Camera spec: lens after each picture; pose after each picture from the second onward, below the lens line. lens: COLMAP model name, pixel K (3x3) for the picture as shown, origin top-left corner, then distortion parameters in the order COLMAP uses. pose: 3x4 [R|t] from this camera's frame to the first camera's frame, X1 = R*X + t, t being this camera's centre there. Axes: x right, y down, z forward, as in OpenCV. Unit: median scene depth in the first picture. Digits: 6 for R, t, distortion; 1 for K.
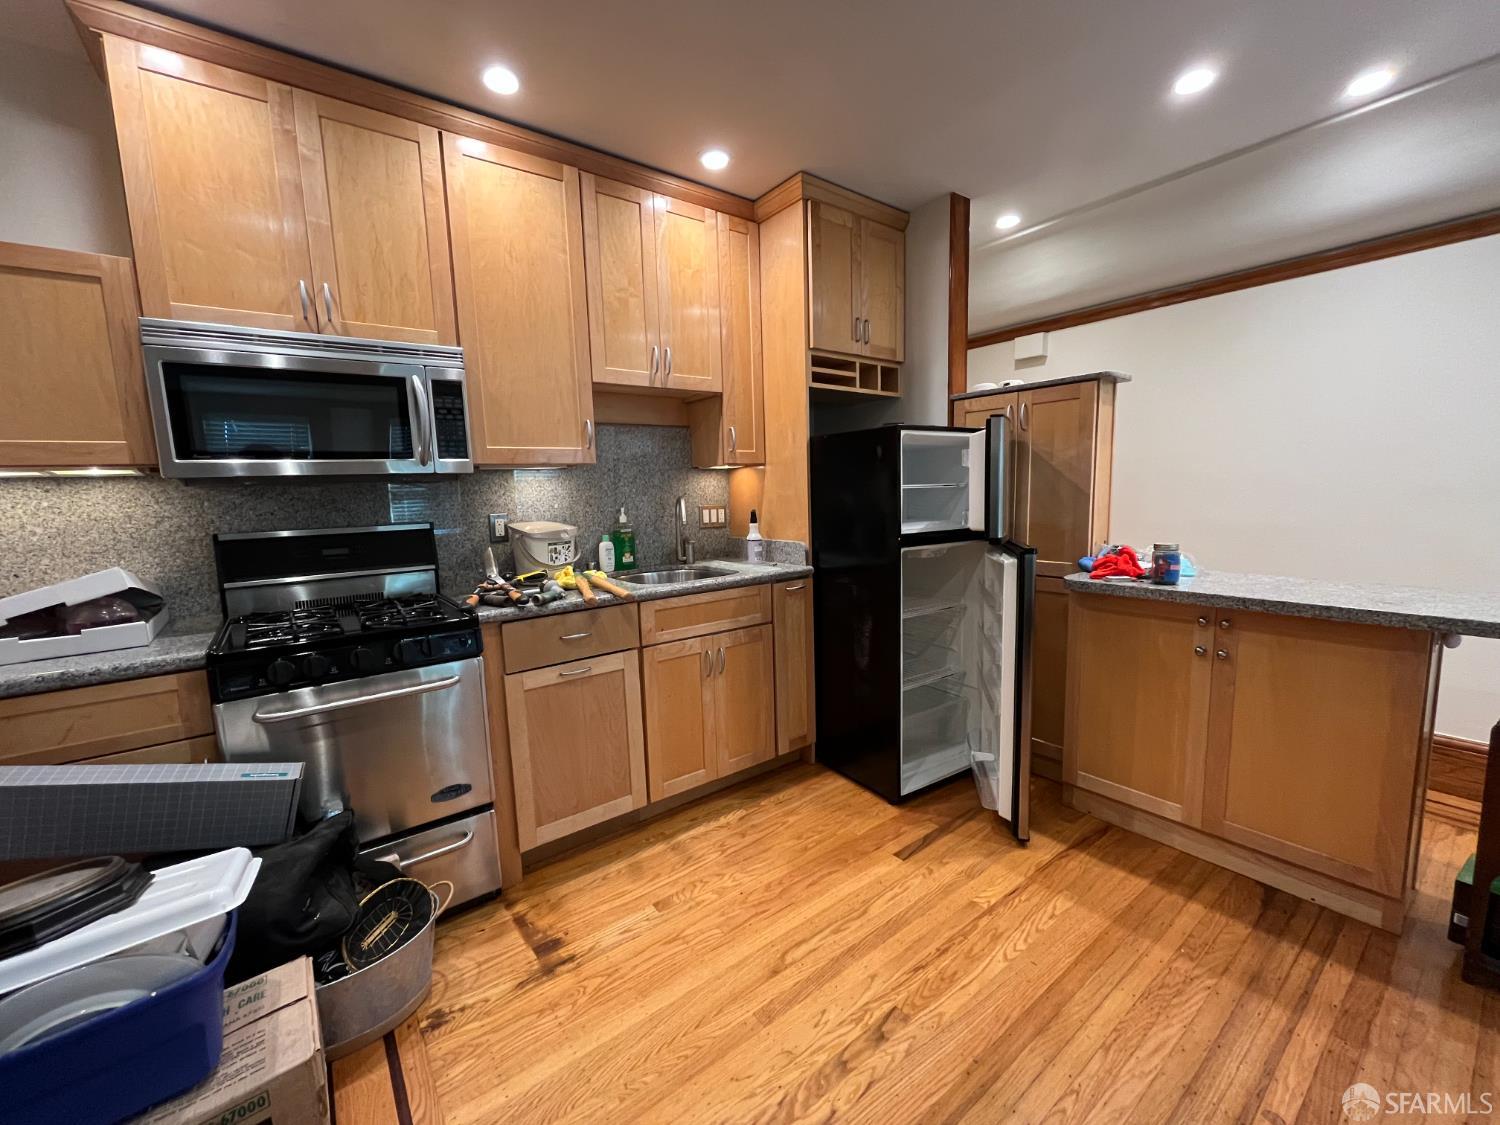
lens RADIAL K [[606.6, 0, 753.9], [0, 606.6, 561.7], [0, 0, 1]] dist [-0.004712, -0.000393]
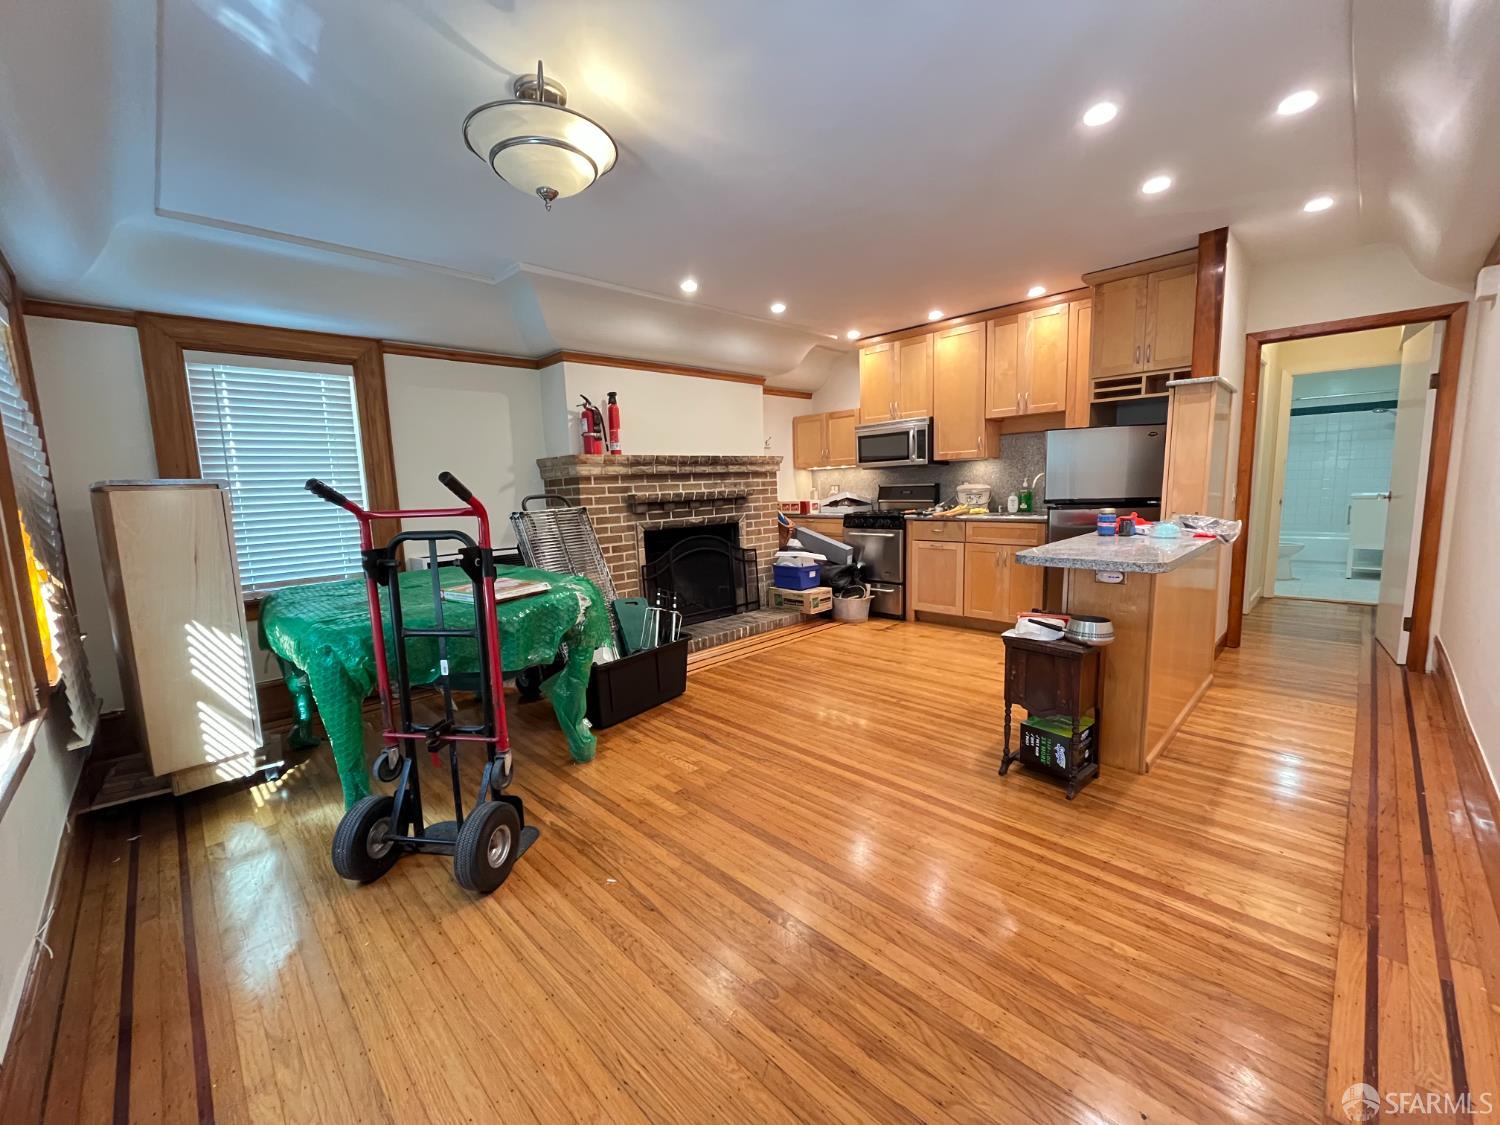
lens RADIAL K [[606.6, 0, 747.8], [0, 606.6, 559.9], [0, 0, 1]] dist [-0.004712, -0.000393]
pose [[0.120066, 0.150356, -0.981314, 1.872697], [-0.087176, 0.986243, 0.140445, -0.035917], [0.988931, 0.068684, 0.131521, -0.067523]]
